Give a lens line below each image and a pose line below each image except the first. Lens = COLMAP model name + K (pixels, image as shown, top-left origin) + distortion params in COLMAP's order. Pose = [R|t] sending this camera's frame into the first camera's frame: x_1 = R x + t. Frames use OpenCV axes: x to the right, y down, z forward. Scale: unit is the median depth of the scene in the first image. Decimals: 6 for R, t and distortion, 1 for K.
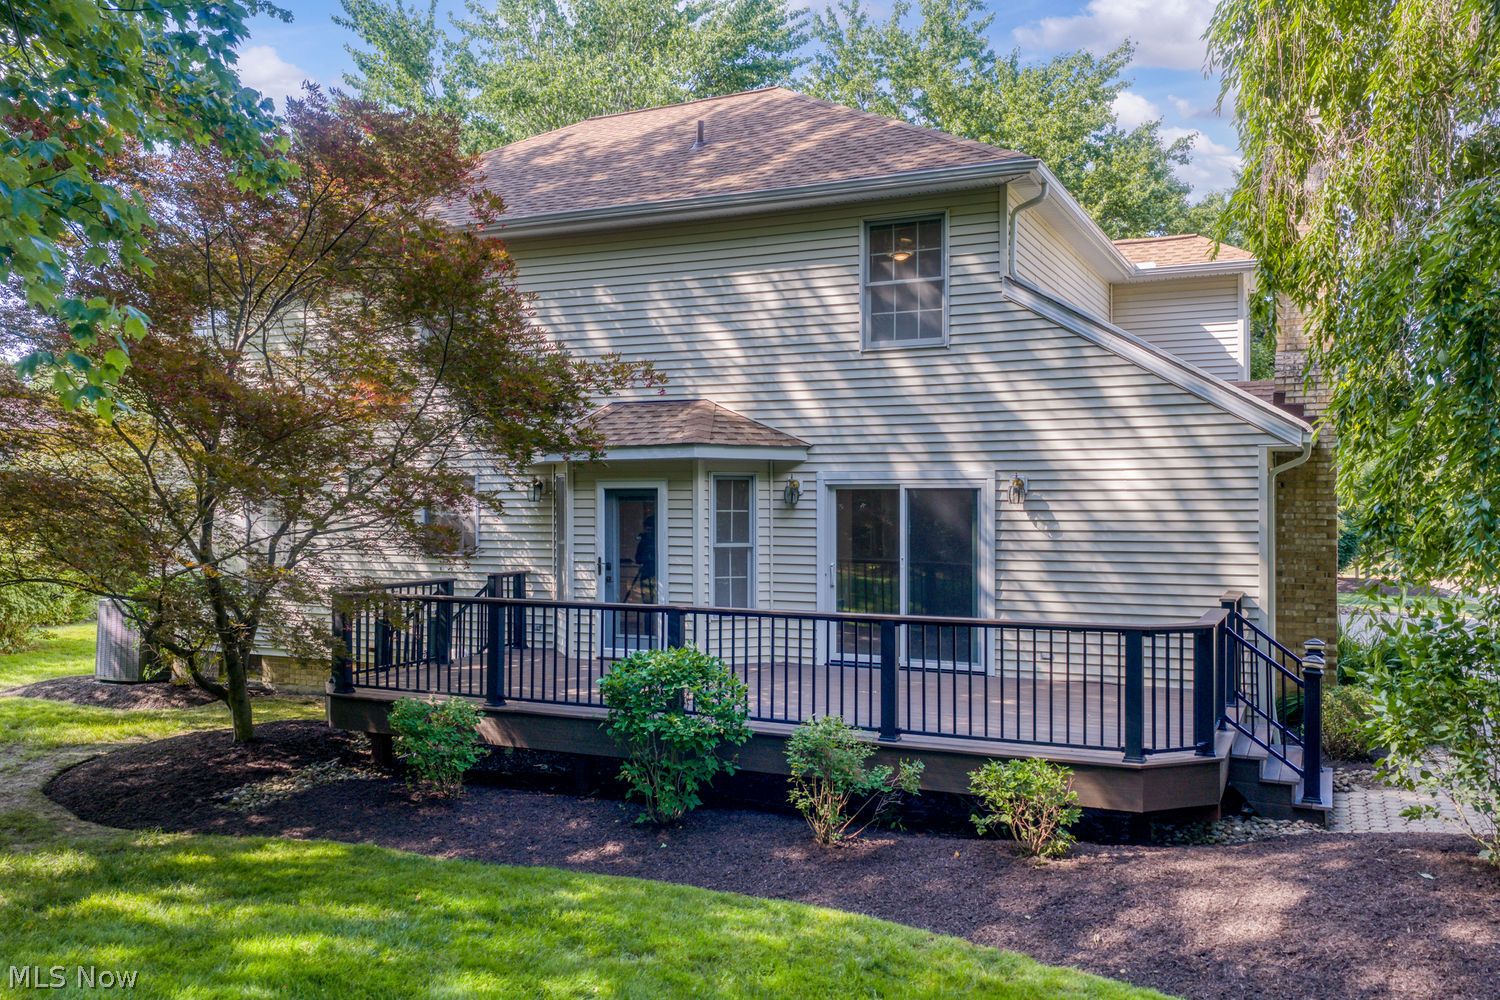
lens RADIAL K [[1279.8, 0, 750.0], [0, 1279.8, 500.0], [0, 0, 1]] dist [0.004177, -0.000418]
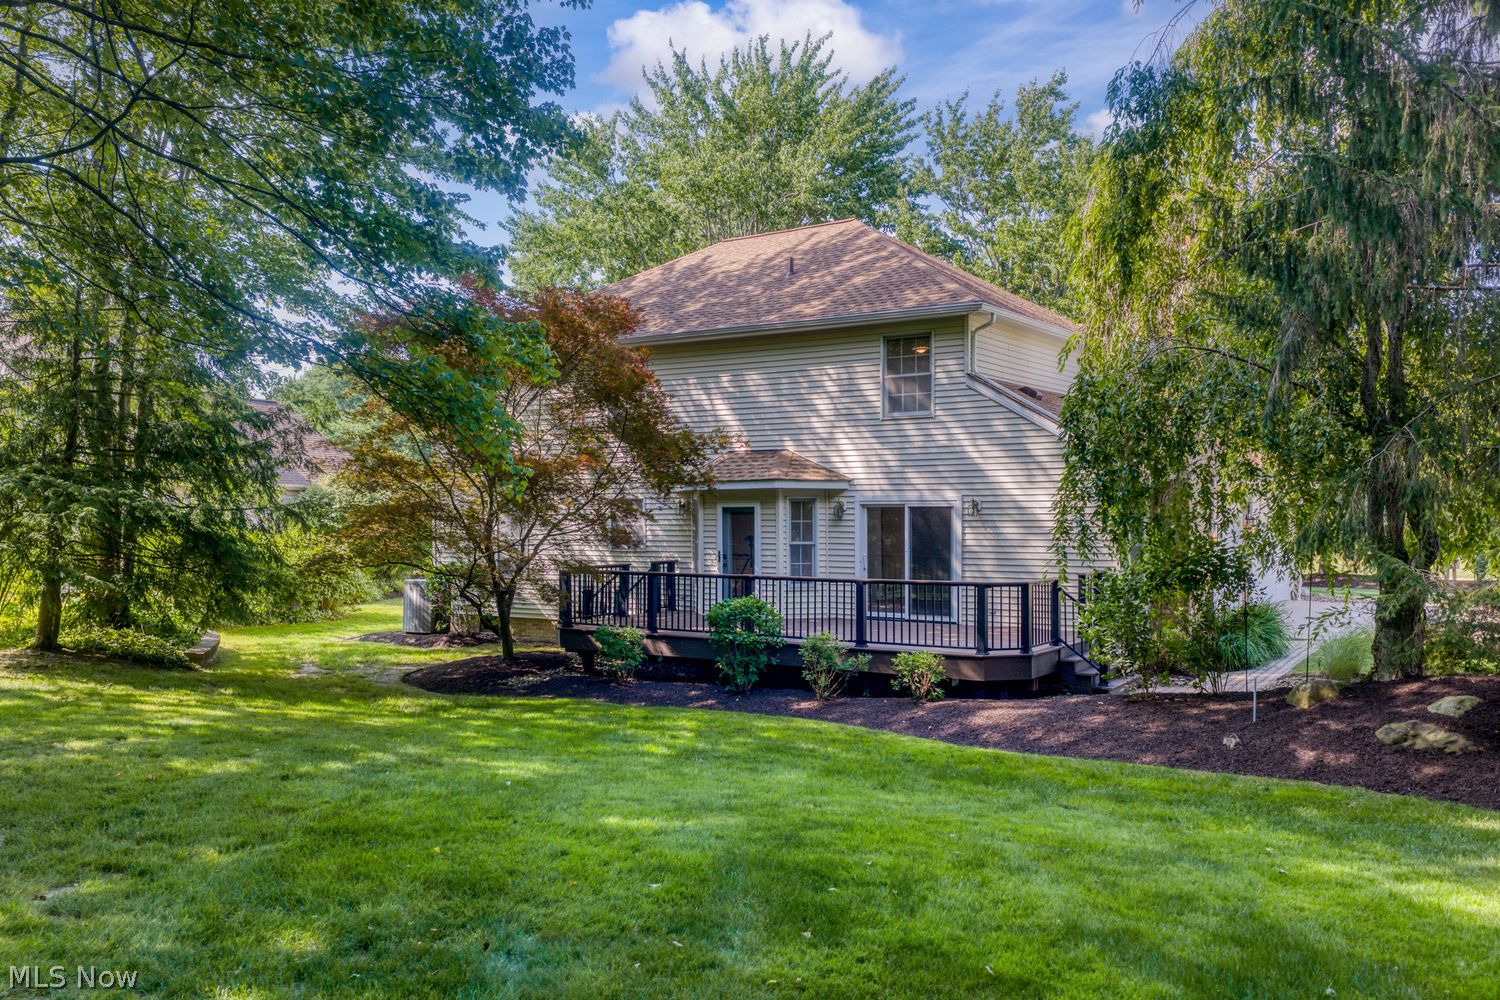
lens RADIAL K [[1219.2, 0, 750.0], [0, 1219.2, 500.0], [0, 0, 1]] dist [-0.002120, -0.000089]
pose [[0.990683, -0.004351, -0.136117, 0.132667], [0.003039, 0.999947, -0.009840, -0.003136], [0.136152, 0.009334, 0.990644, -0.518688]]
